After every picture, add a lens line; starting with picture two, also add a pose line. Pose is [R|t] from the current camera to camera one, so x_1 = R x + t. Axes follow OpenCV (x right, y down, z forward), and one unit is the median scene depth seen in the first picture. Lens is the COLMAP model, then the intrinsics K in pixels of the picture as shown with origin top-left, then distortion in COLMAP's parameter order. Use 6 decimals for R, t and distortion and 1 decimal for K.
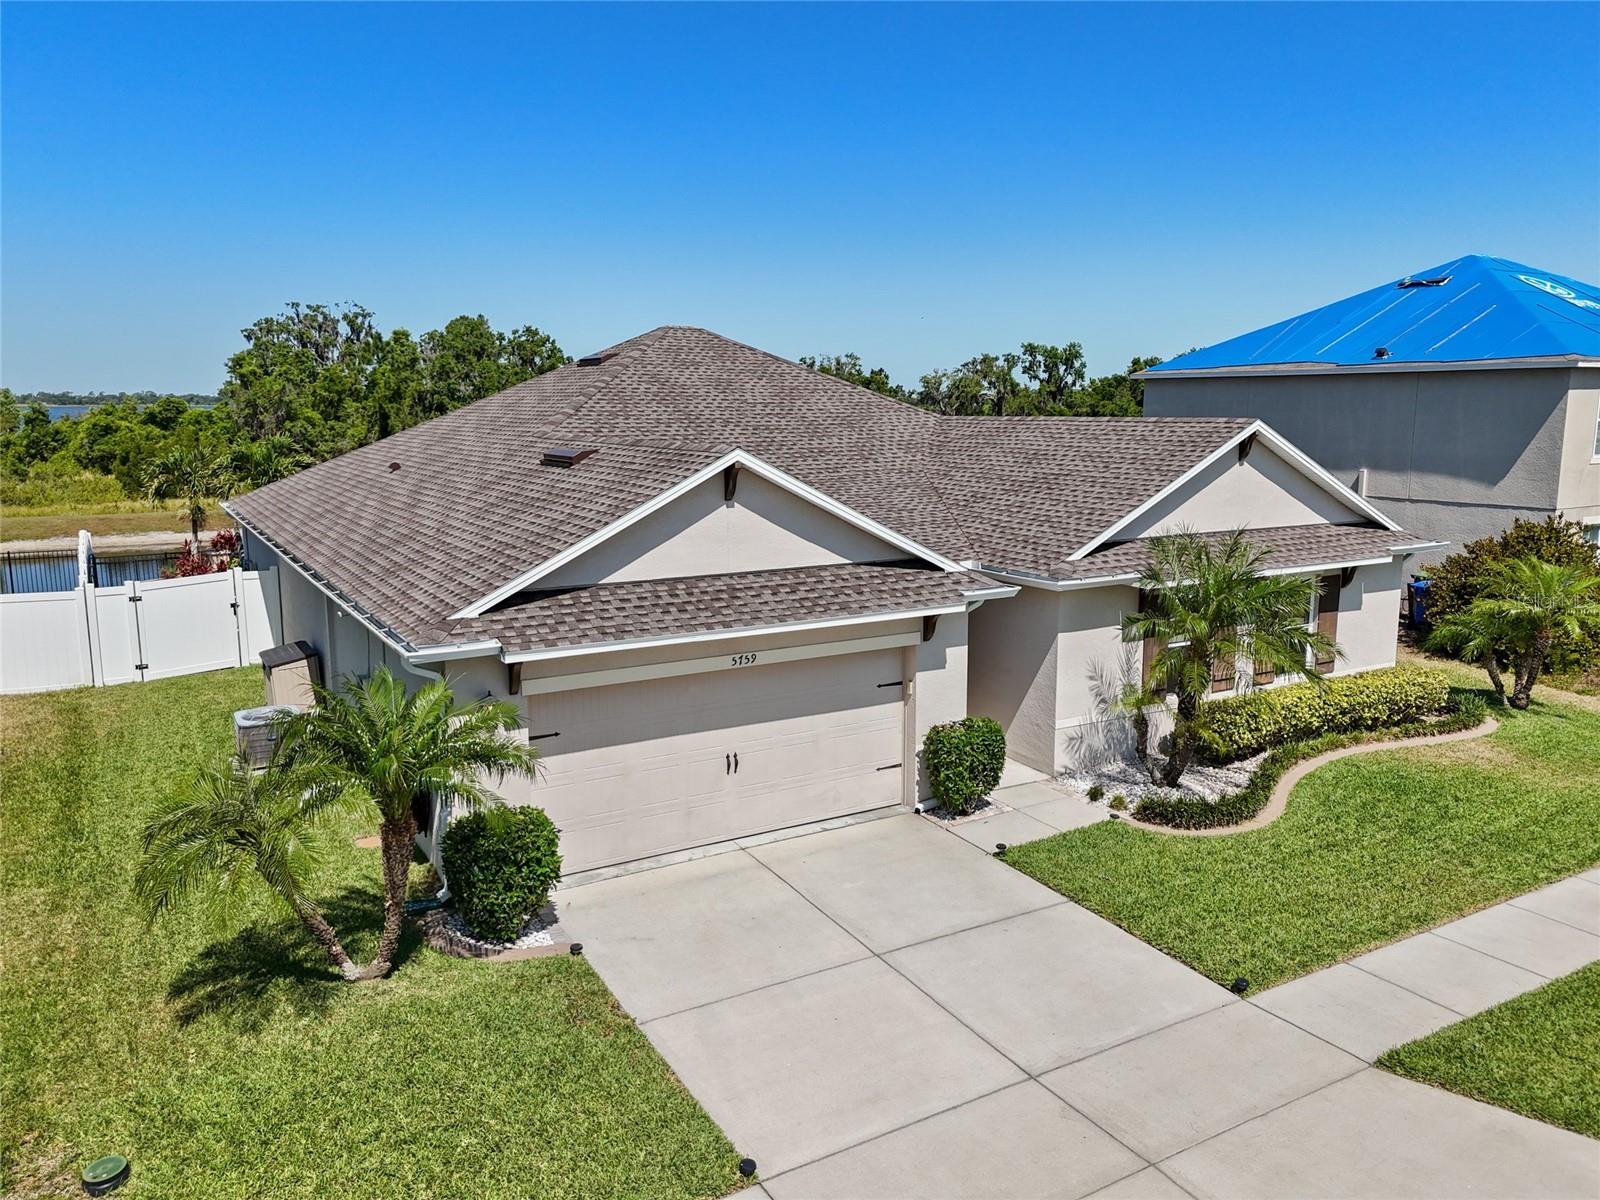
lens RADIAL K [[1182.5, 0, 805.7], [0, 1182.5, 582.9], [0, 0, 1]] dist [0.077200, -0.080023]
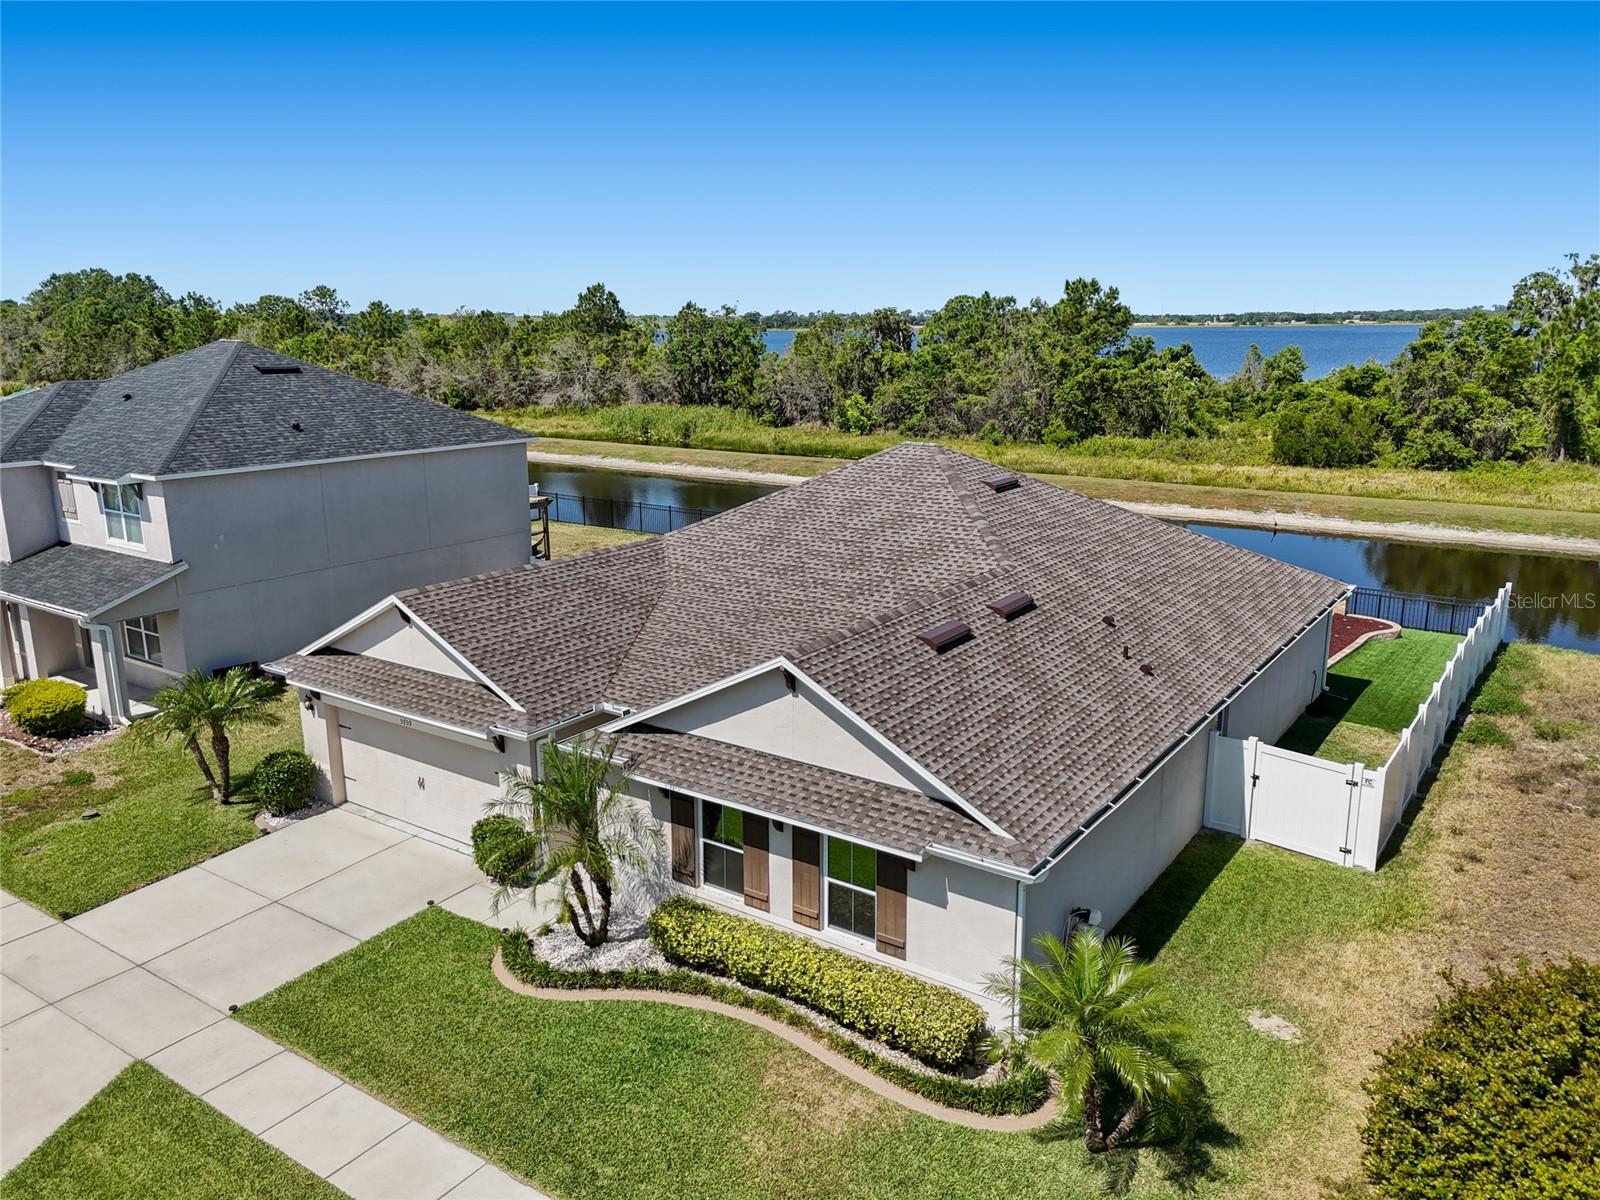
lens RADIAL K [[1182.5, 0, 805.7], [0, 1182.5, 582.9], [0, 0, 1]] dist [0.077200, -0.080023]
pose [[0.421645, 0.198851, -0.884688, 1.444418], [-0.135867, 0.978498, 0.155182, -0.409270], [0.896524, 0.054768, 0.439596, 0.701534]]
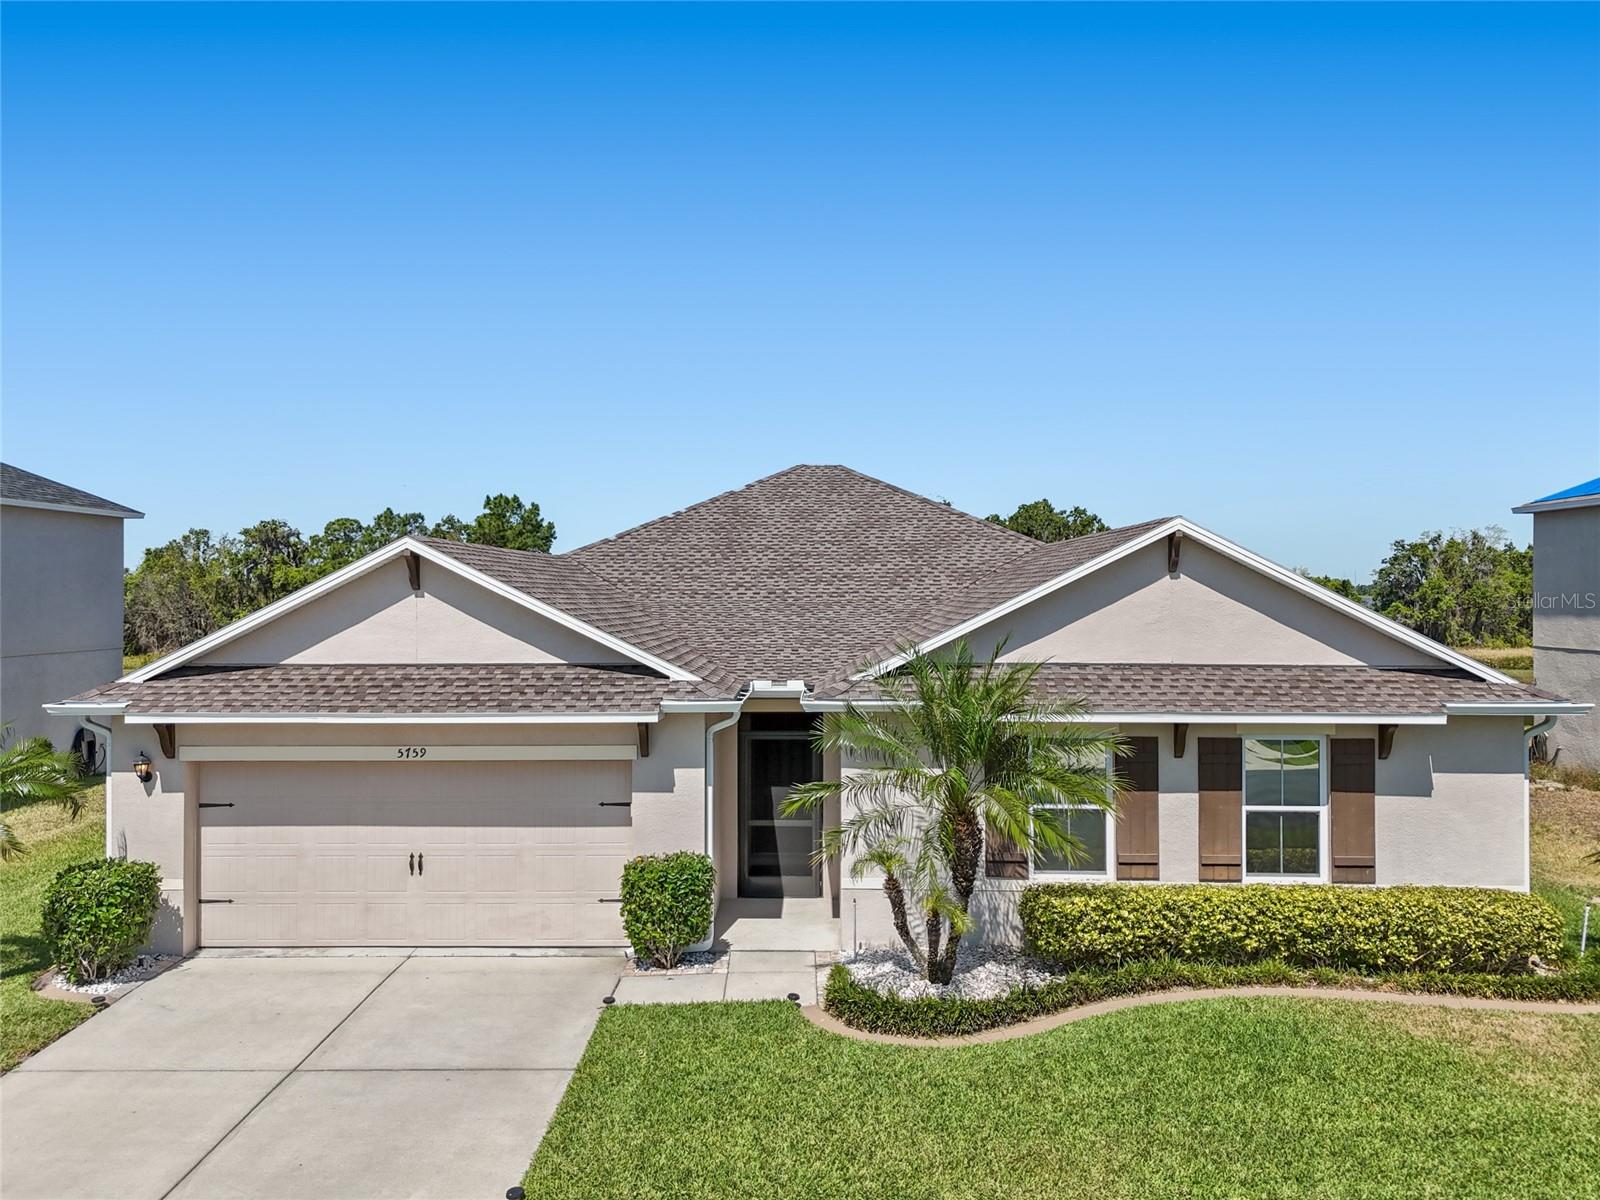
lens RADIAL K [[1182.5, 0, 805.7], [0, 1182.5, 582.9], [0, 0, 1]] dist [0.077200, -0.080023]
pose [[0.851632, -0.002188, -0.524135, 0.676755], [-0.080922, 0.987453, -0.135606, 0.031190], [0.517855, 0.157901, 0.840770, 0.294972]]
